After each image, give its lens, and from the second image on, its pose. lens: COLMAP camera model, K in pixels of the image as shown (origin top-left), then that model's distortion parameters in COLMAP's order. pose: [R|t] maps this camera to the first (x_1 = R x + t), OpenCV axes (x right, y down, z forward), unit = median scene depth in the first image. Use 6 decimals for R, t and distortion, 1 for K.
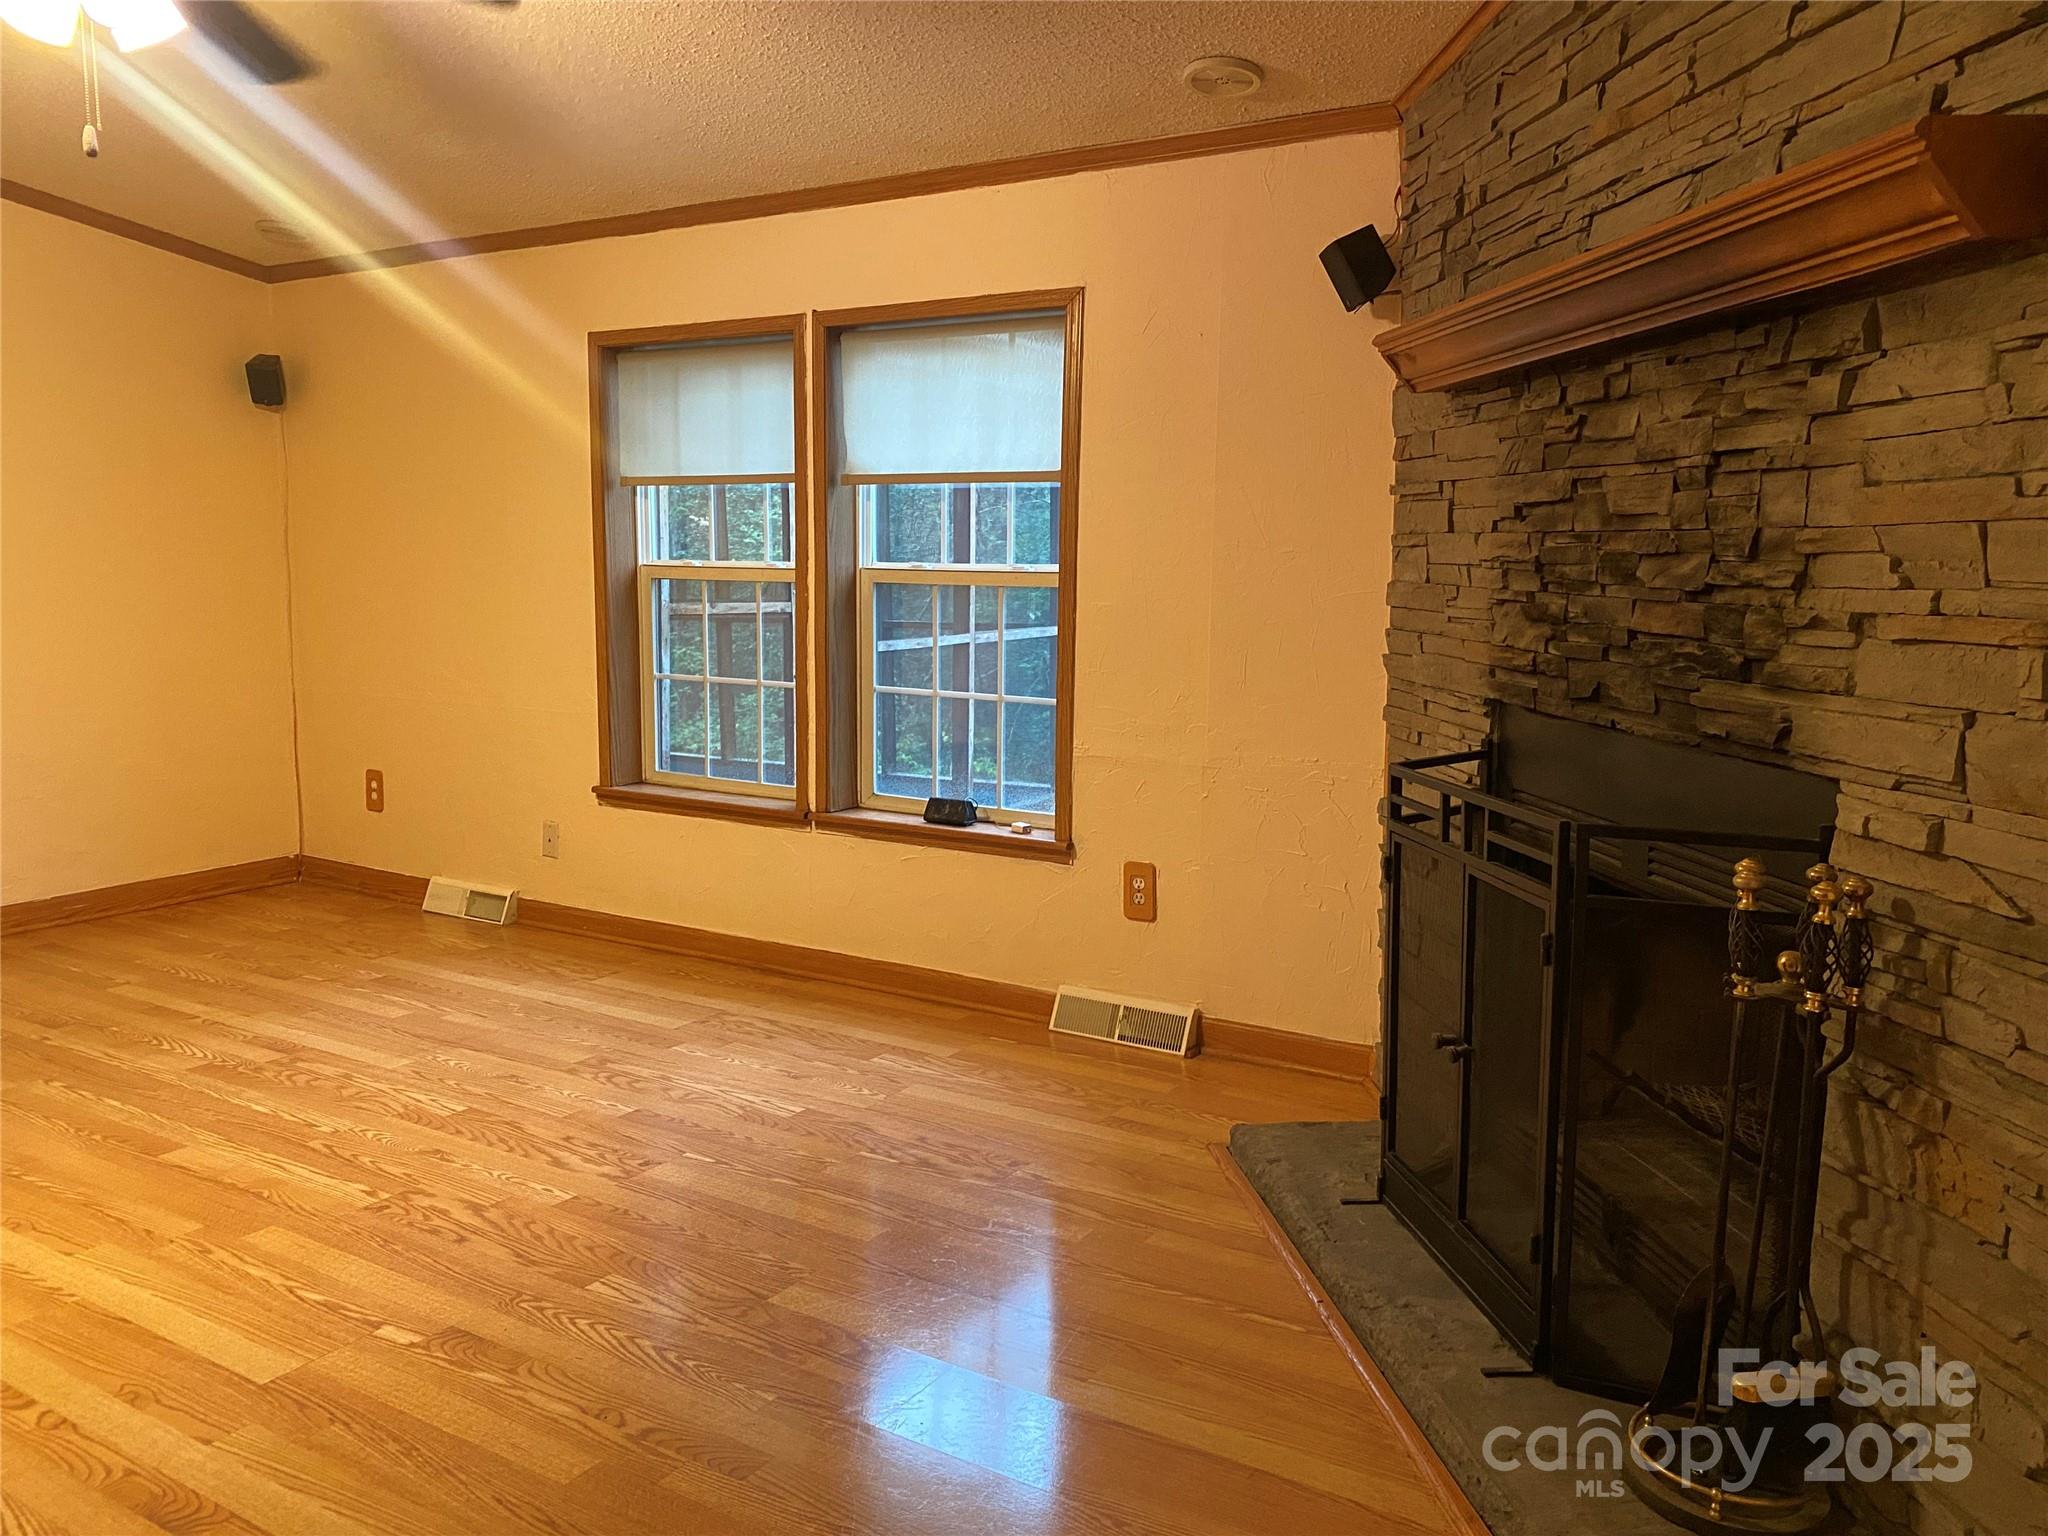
lens RADIAL K [[1558.4, 0, 1014.7], [0, 1558.4, 731.5], [0, 0, 1]] dist [0.042658, -0.063534]
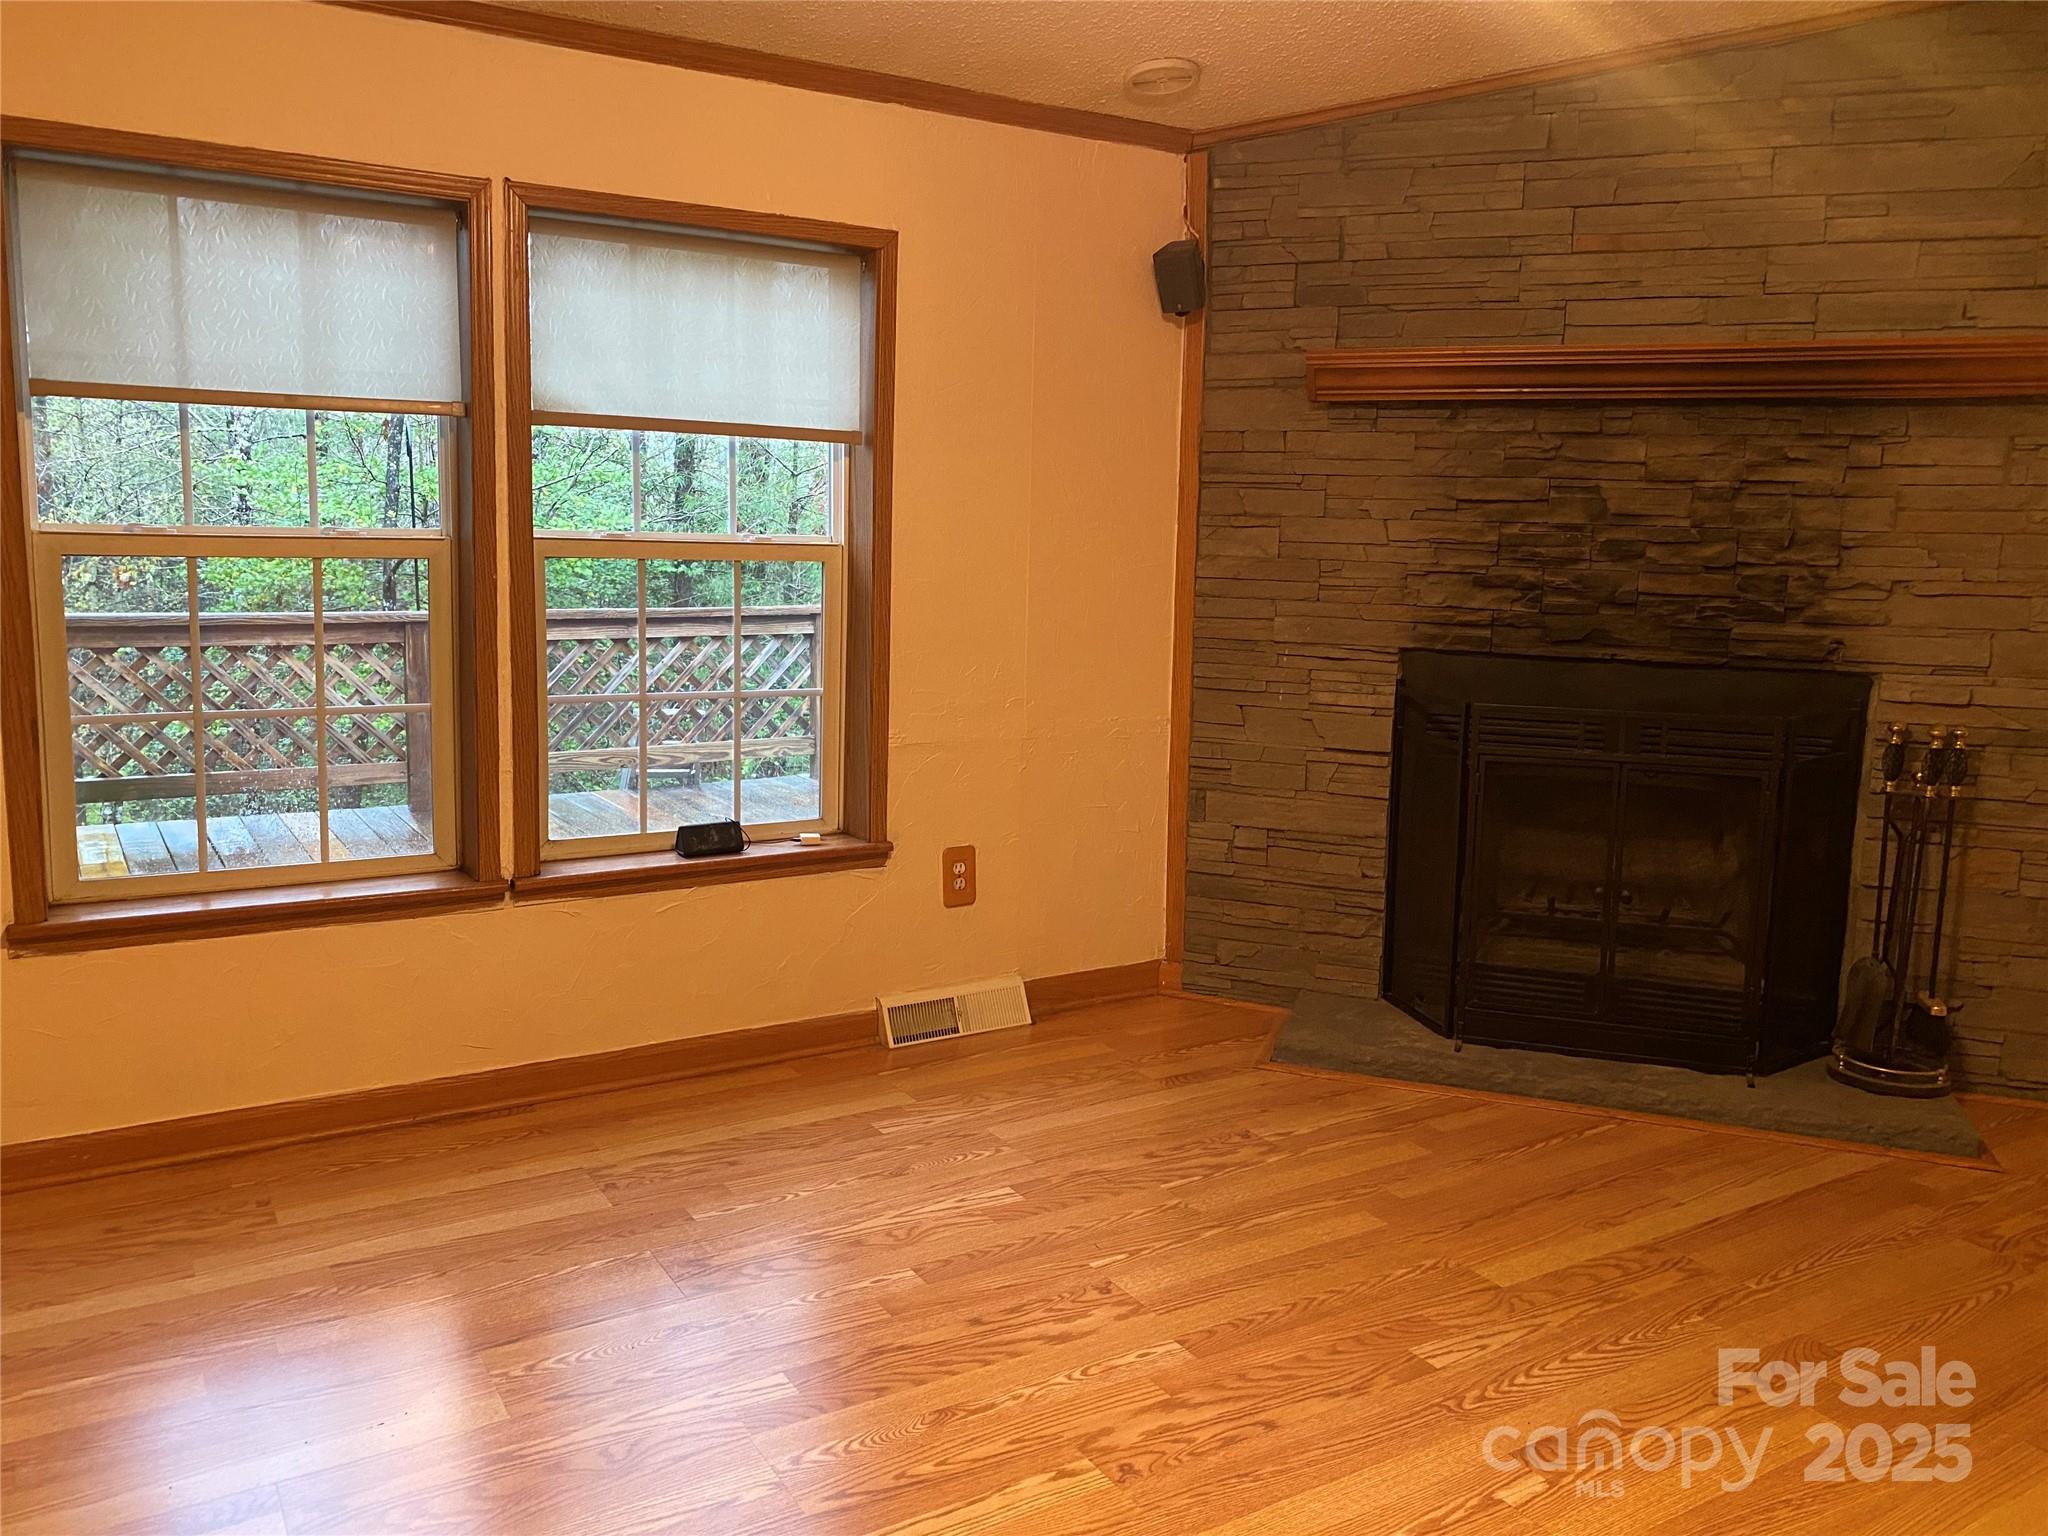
lens RADIAL K [[1558.4, 0, 1014.3], [0, 1558.4, 728.2], [0, 0, 1]] dist [0.042658, -0.063534]
pose [[0.453513, -0.116277, 0.883632, -0.939298], [0.080653, 0.992739, 0.089240, -0.090992], [-0.887593, 0.030796, 0.459598, 0.653547]]
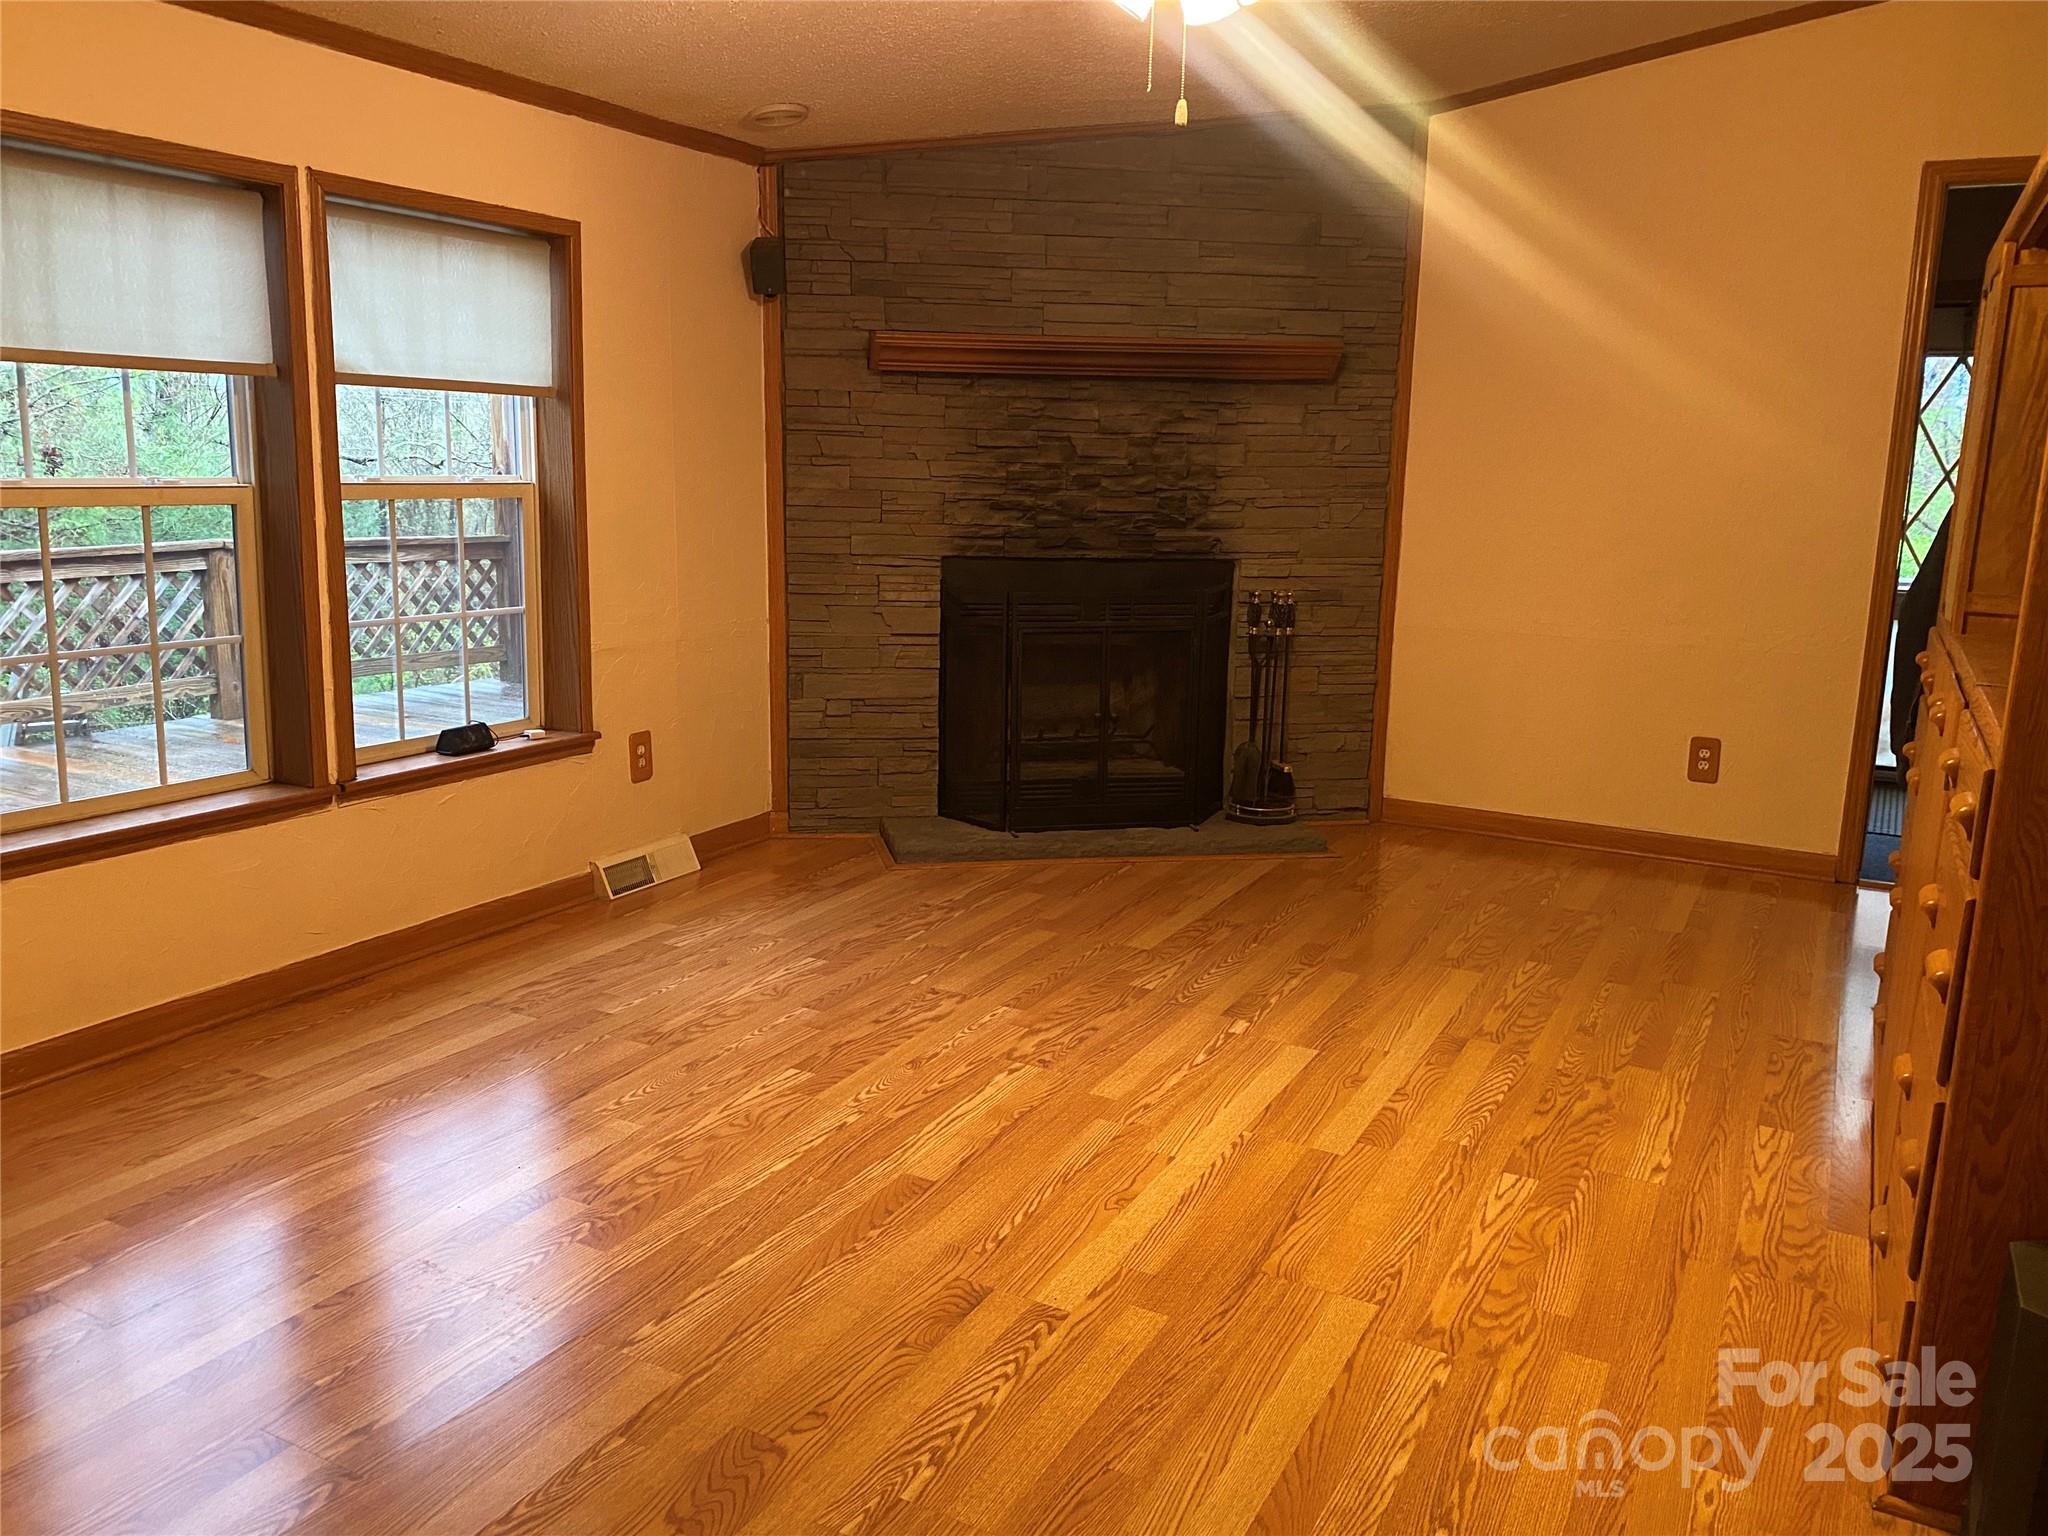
lens RADIAL K [[1558.4, 0, 972.4], [0, 1558.4, 741.5], [0, 0, 1]] dist [0.042658, -0.063534]
pose [[-0.048828, -0.188169, 0.980922, -1.372050], [0.093637, 0.976906, 0.192060, -0.141293], [-0.994408, 0.101228, -0.030081, 0.981586]]
